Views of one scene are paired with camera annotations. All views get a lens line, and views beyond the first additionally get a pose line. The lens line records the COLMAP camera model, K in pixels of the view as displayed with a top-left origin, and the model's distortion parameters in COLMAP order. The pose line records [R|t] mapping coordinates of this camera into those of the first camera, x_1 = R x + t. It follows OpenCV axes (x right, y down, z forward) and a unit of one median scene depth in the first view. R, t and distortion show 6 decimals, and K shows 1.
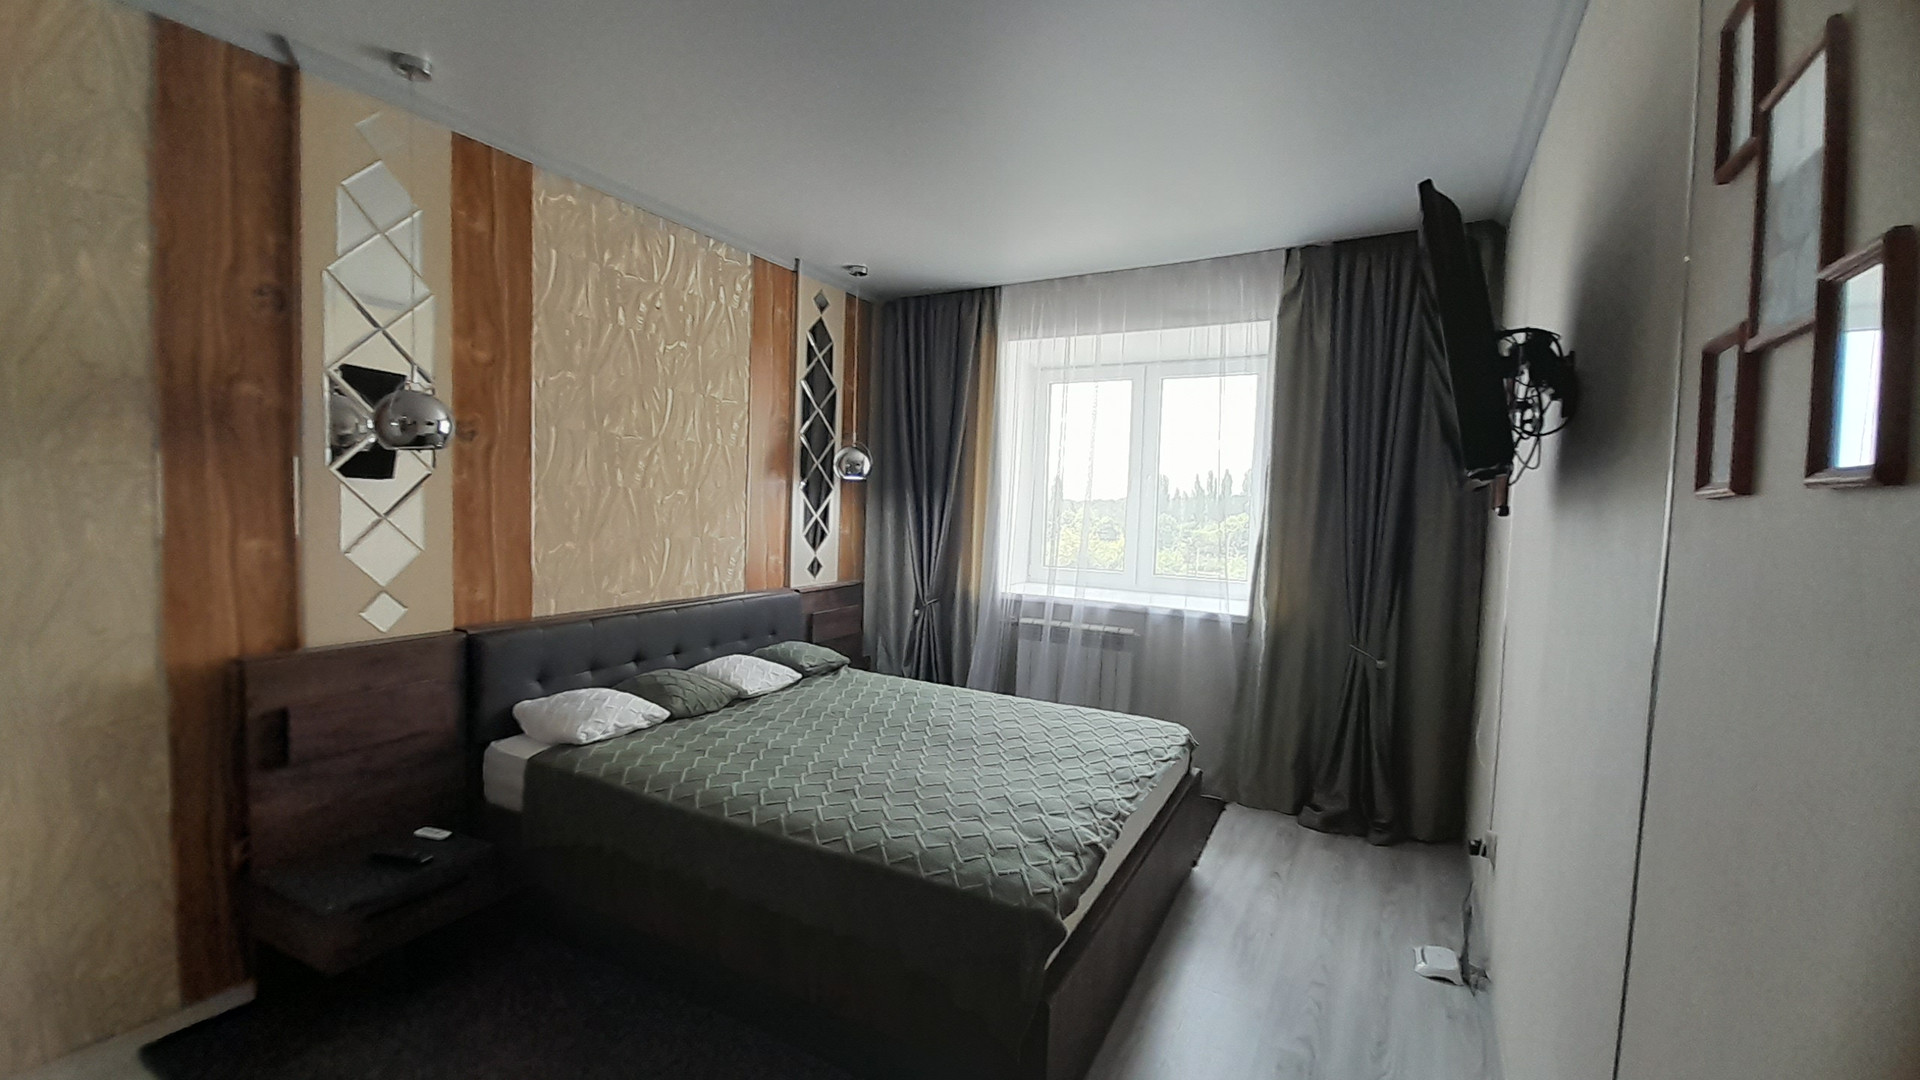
lens RADIAL K [[763.5, 0, 951.9], [0, 763.5, 554.4], [0, 0, 1]] dist [0.012651, -0.013361]
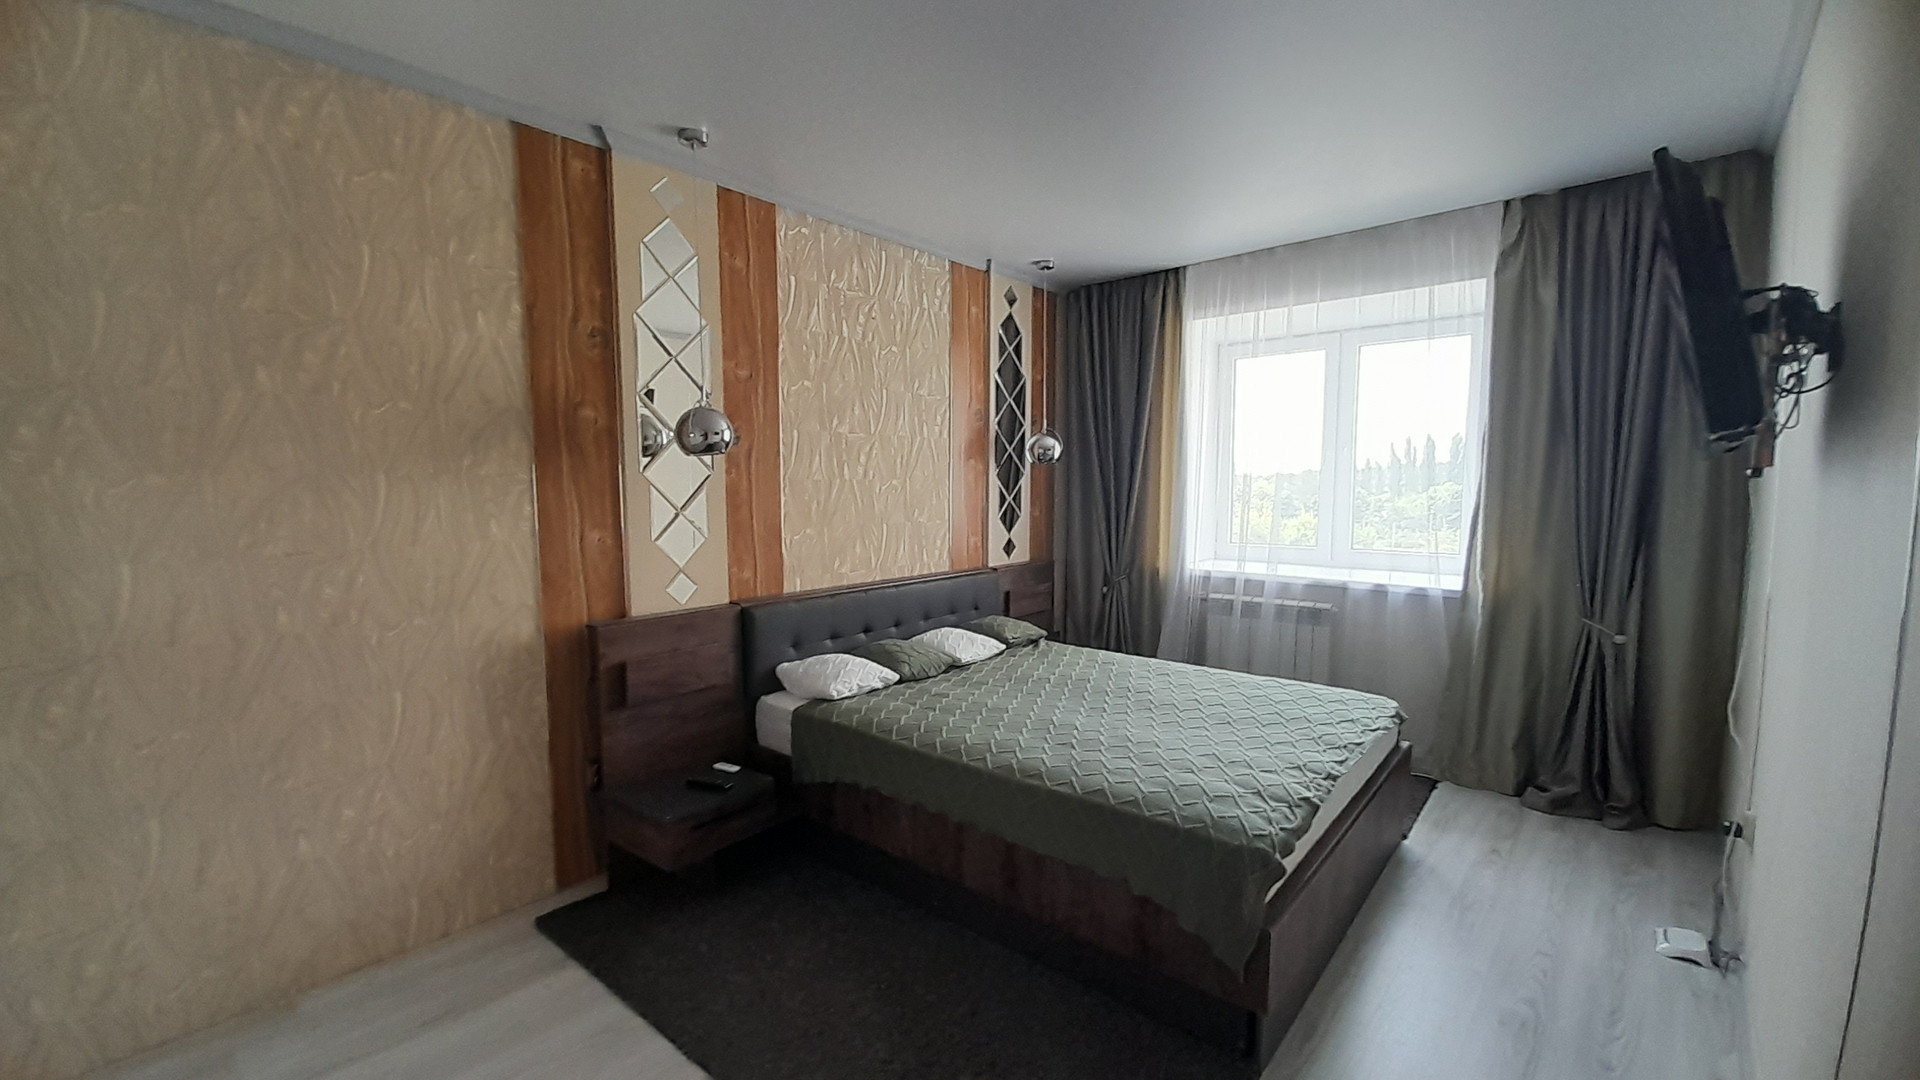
lens RADIAL K [[763.5, 0, 955.9], [0, 763.5, 558.9], [0, 0, 1]] dist [0.012651, -0.013361]
pose [[0.978574, -0.015613, -0.205302, -0.045480], [0.021449, 0.999426, 0.026233, 0.003953], [0.204774, -0.030074, 0.978347, -0.088986]]
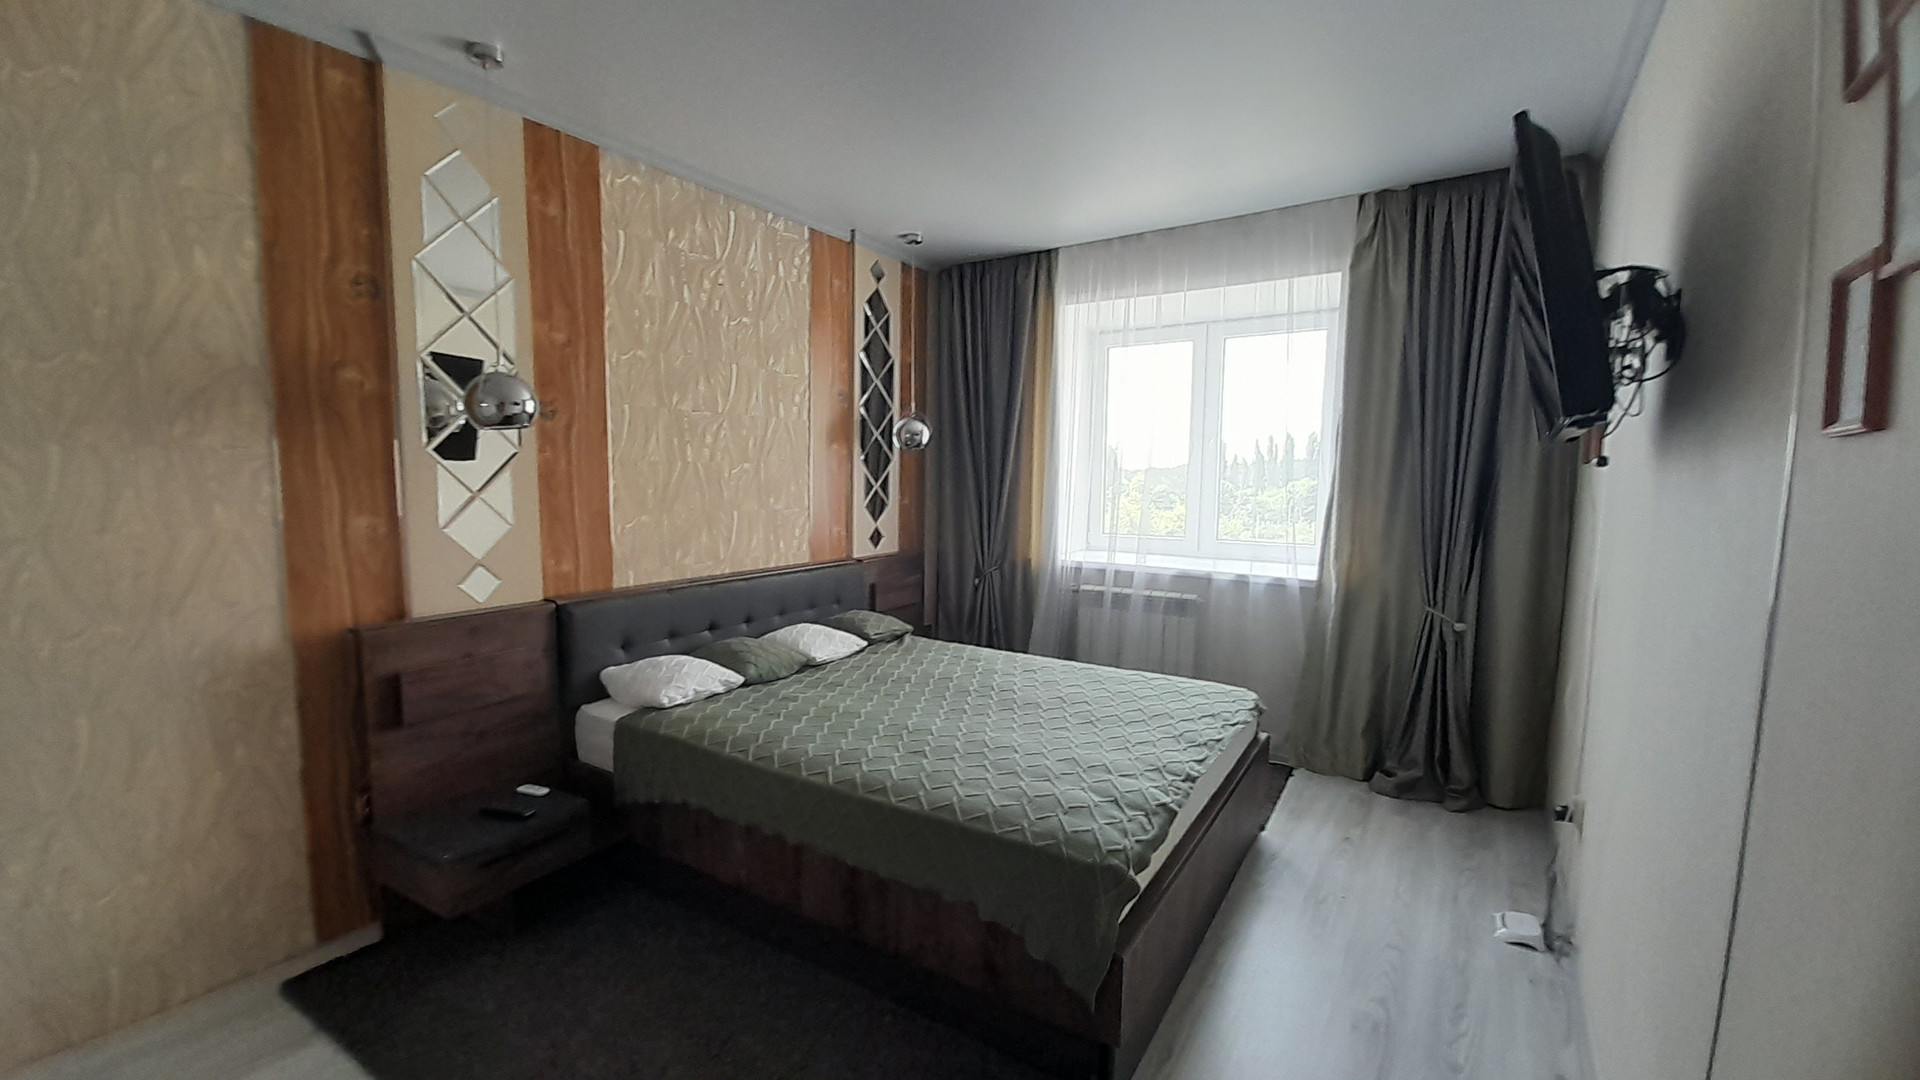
lens RADIAL K [[763.5, 0, 949.8], [0, 763.5, 556.0], [0, 0, 1]] dist [0.012651, -0.013361]
pose [[0.997322, -0.014259, -0.071733, -0.012807], [0.017035, 0.999124, 0.038230, 0.005852], [0.071125, -0.039350, 0.996691, -0.007577]]
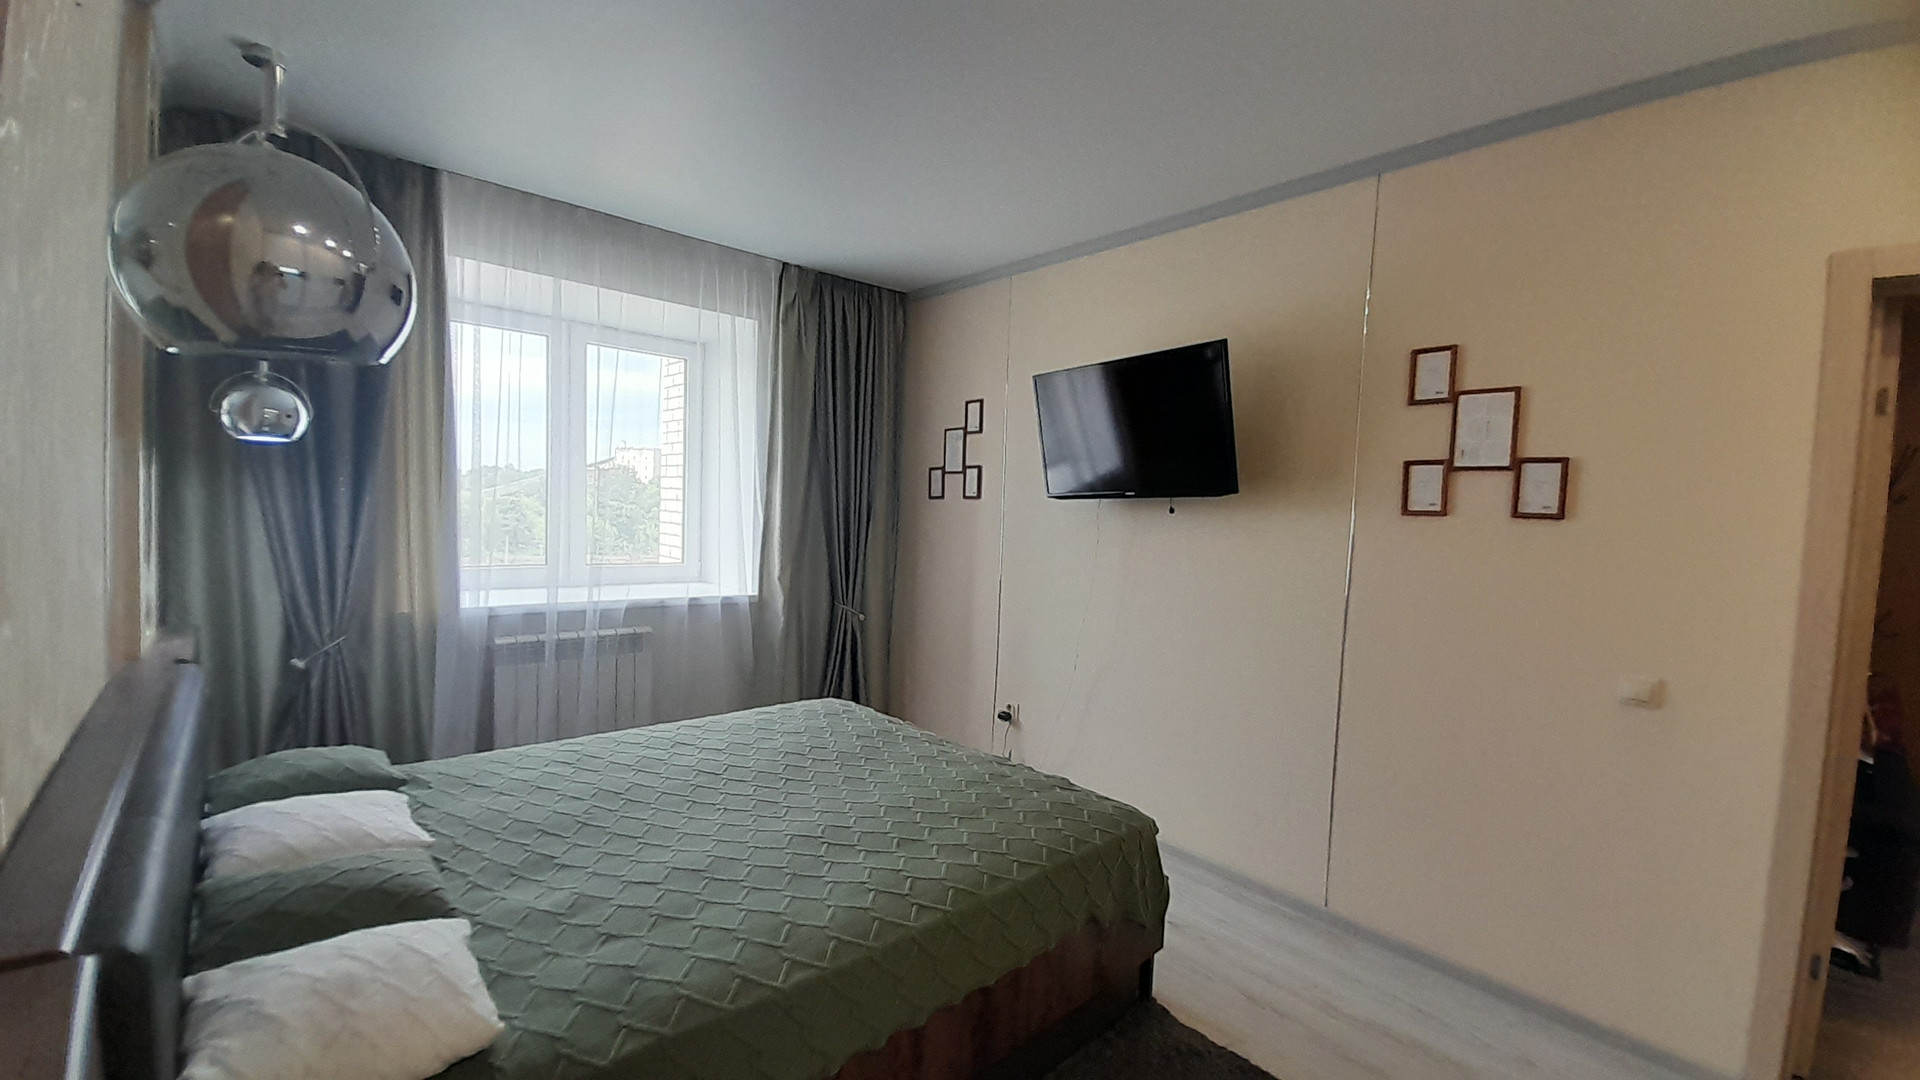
lens RADIAL K [[763.5, 0, 961.5], [0, 763.5, 542.2], [0, 0, 1]] dist [0.012651, -0.013361]
pose [[0.321899, -0.062350, 0.944719, -0.673336], [0.031726, 0.997979, 0.055055, -0.054038], [-0.946242, 0.012250, 0.323227, 0.484335]]
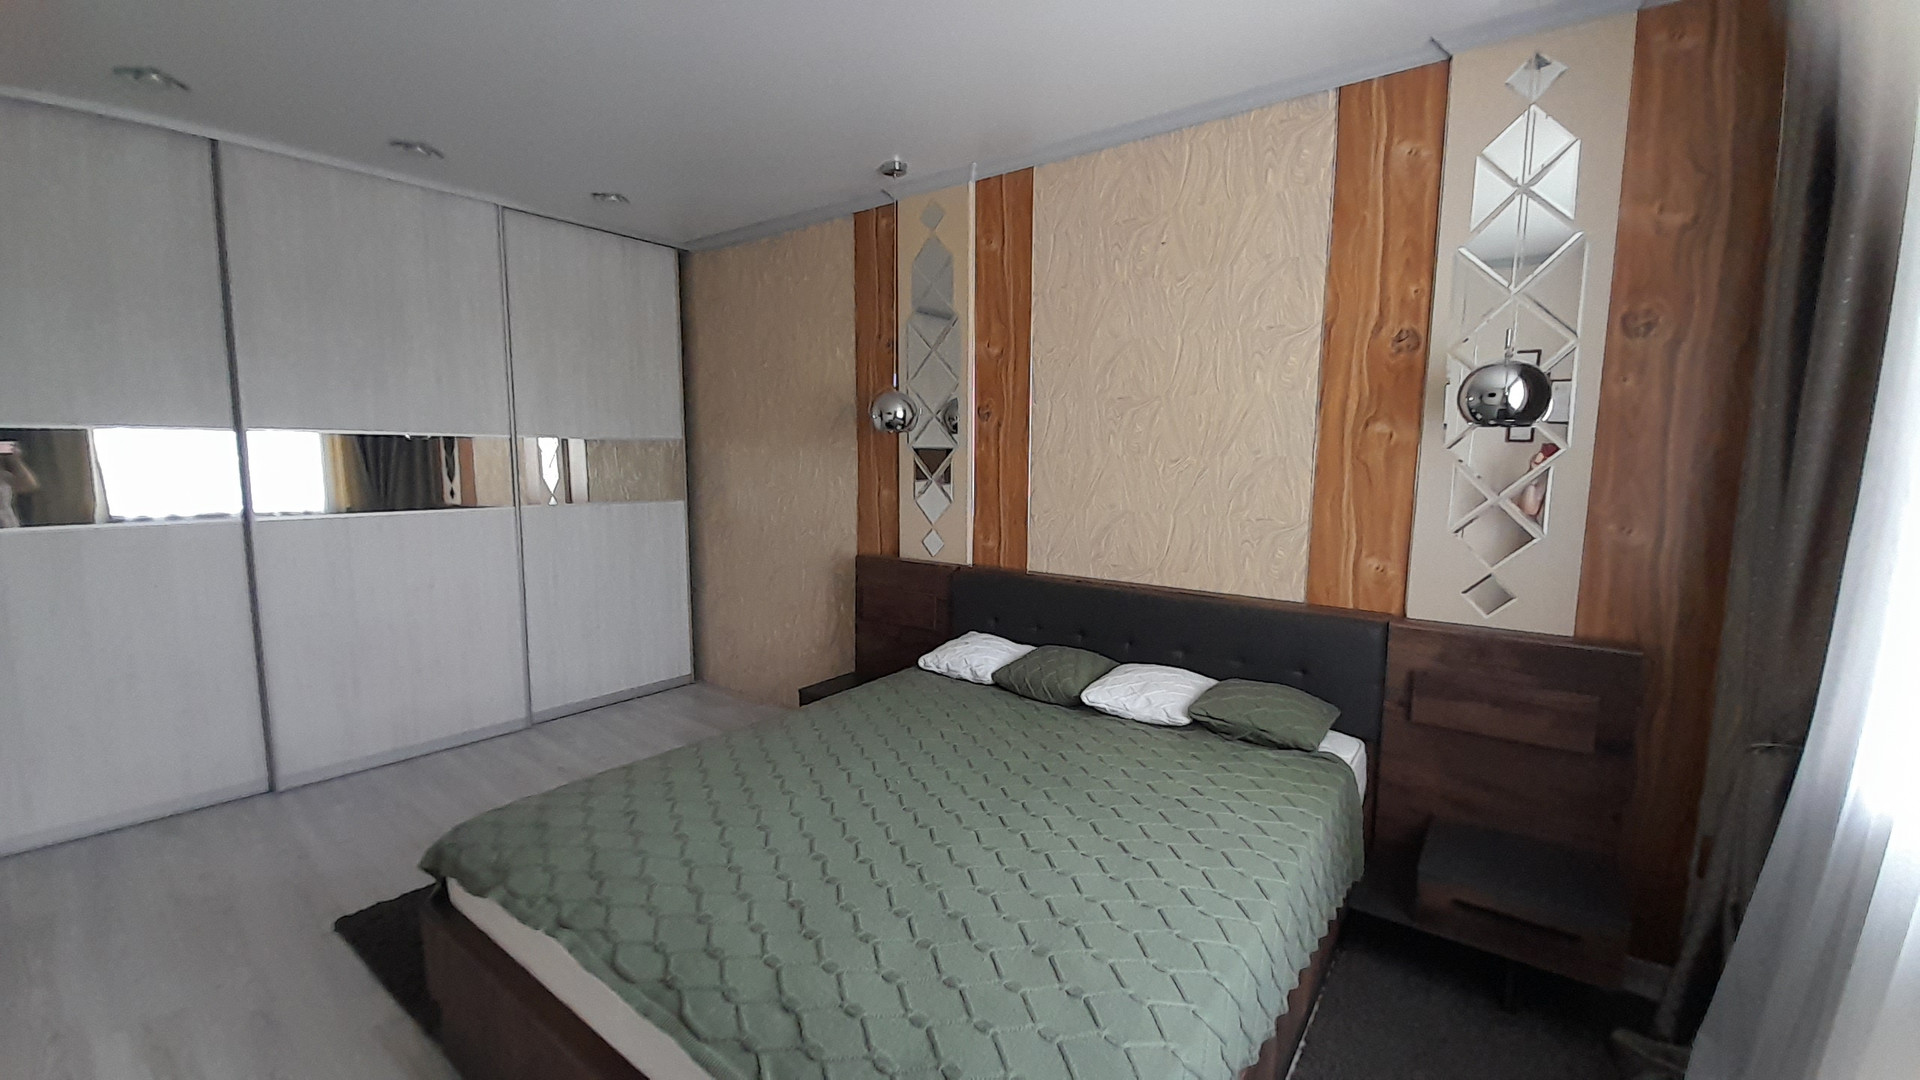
lens RADIAL K [[763.5, 0, 964.4], [0, 763.5, 546.1], [0, 0, 1]] dist [0.012651, -0.013361]
pose [[-0.135780, 0.084825, -0.987101, 0.566615], [-0.085173, 0.991640, 0.096931, -0.054489], [0.987071, 0.097236, -0.127420, 1.008084]]
